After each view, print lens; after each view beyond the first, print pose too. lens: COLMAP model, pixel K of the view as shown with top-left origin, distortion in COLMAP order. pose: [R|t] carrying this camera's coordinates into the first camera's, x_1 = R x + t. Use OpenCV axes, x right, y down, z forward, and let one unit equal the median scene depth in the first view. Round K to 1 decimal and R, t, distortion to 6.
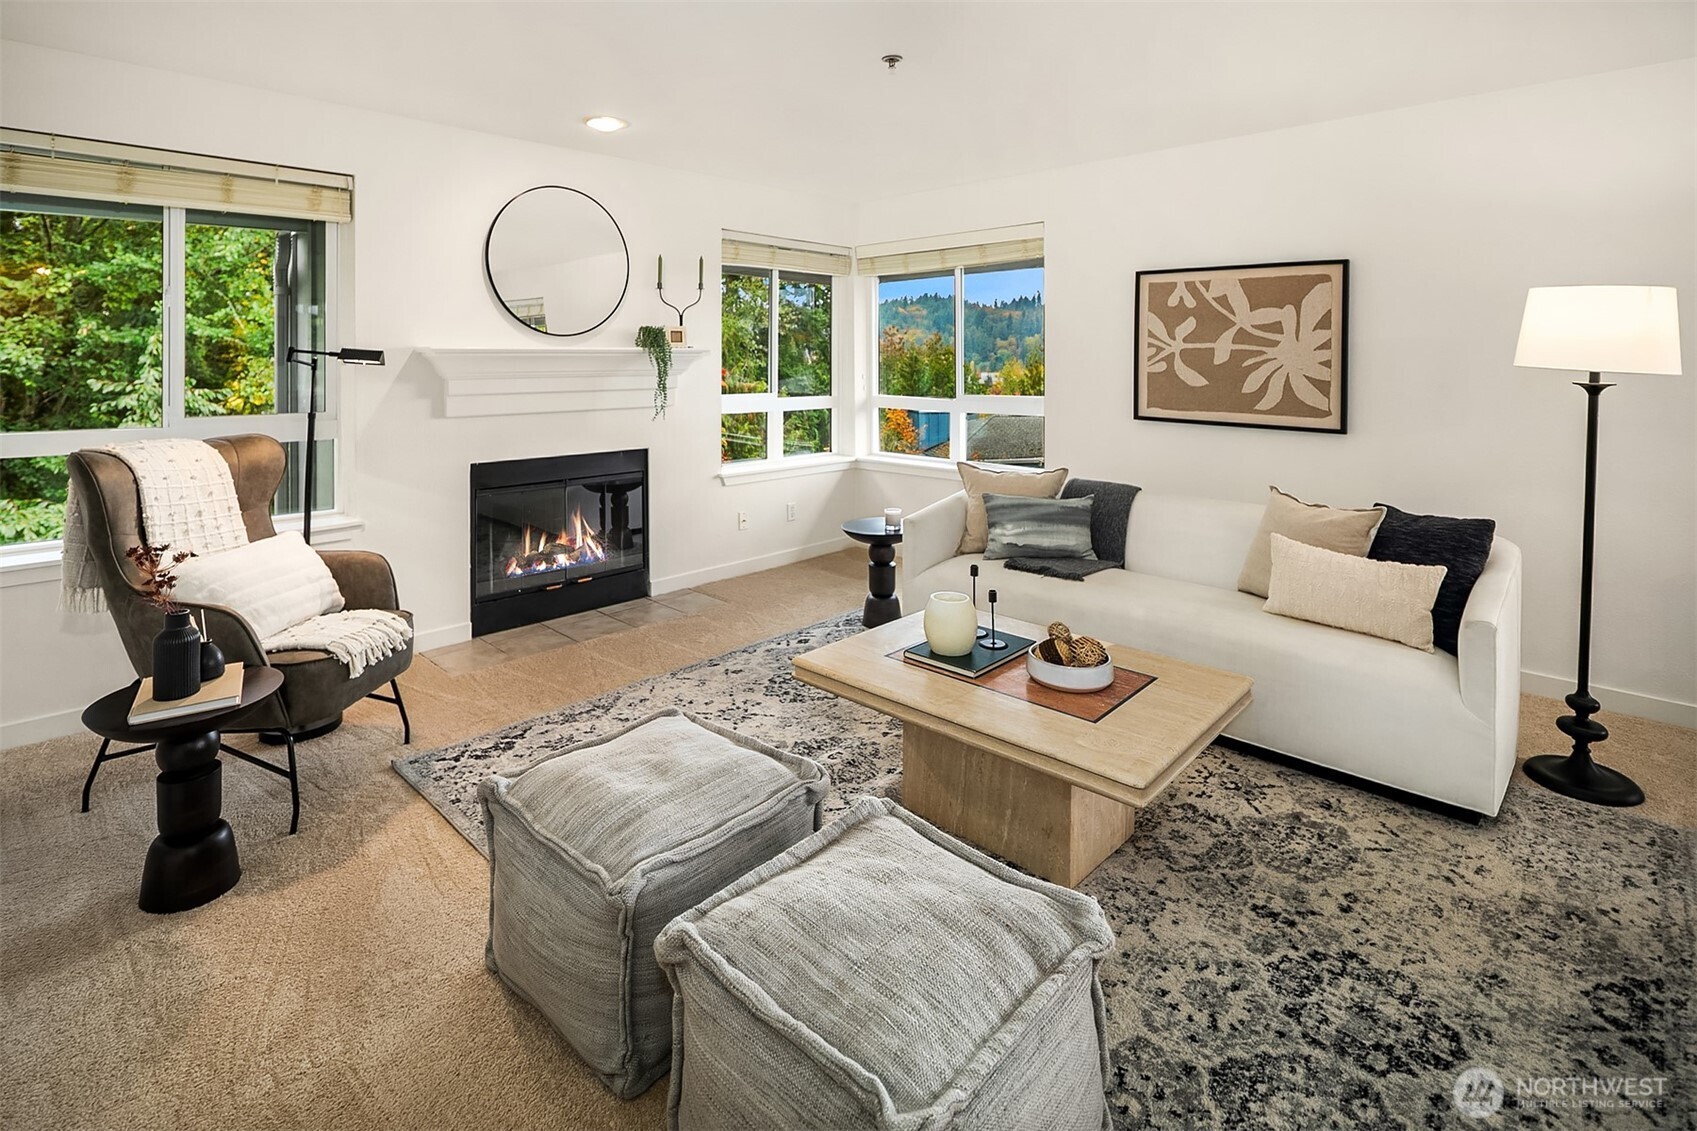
lens RADIAL K [[830.3, 0, 851.2], [0, 830.3, 374.5], [0, 0, 1]] dist [-0.000357, -0.001437]
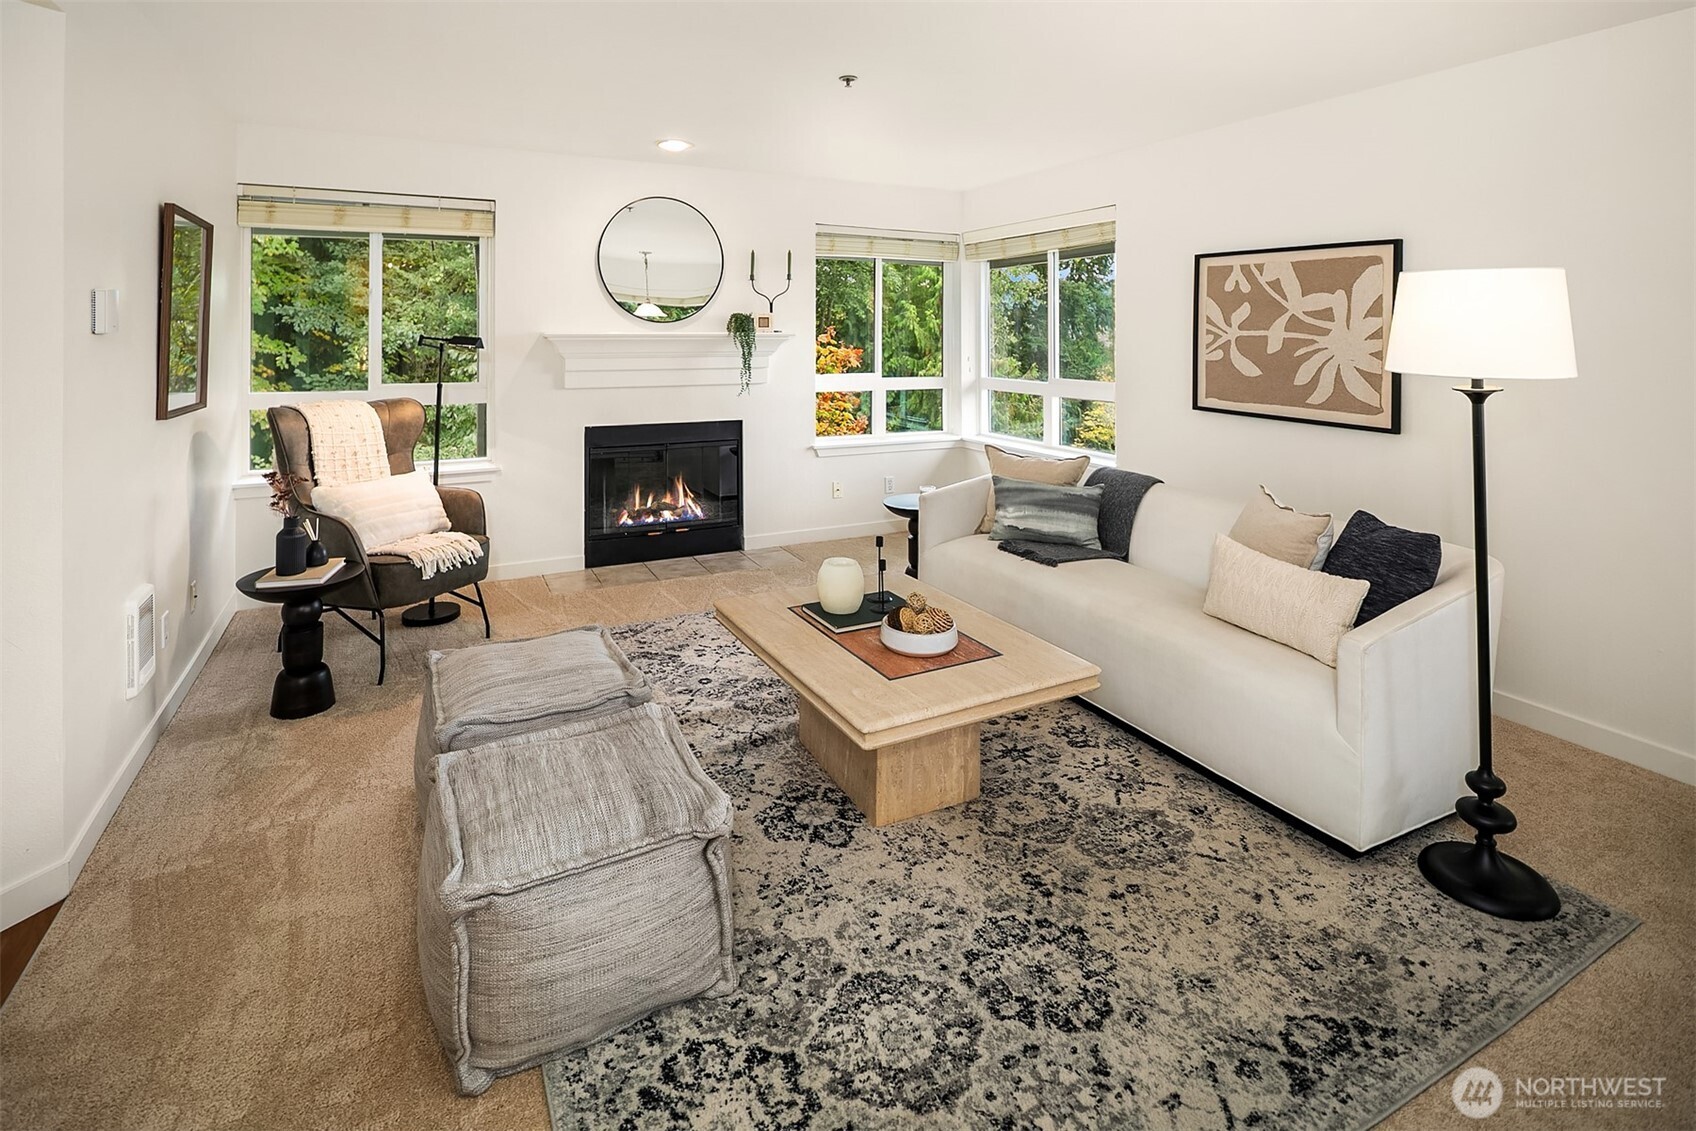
lens RADIAL K [[830.9, 0, 842.7], [0, 830.9, 351.3], [0, 0, 1]] dist [-0.001277, -0.001075]
pose [[0.944013, 0.011515, -0.329708, 0.337339], [-0.010684, 0.999934, 0.004332, -0.015566], [0.329736, -0.000566, 0.944073, -0.043095]]
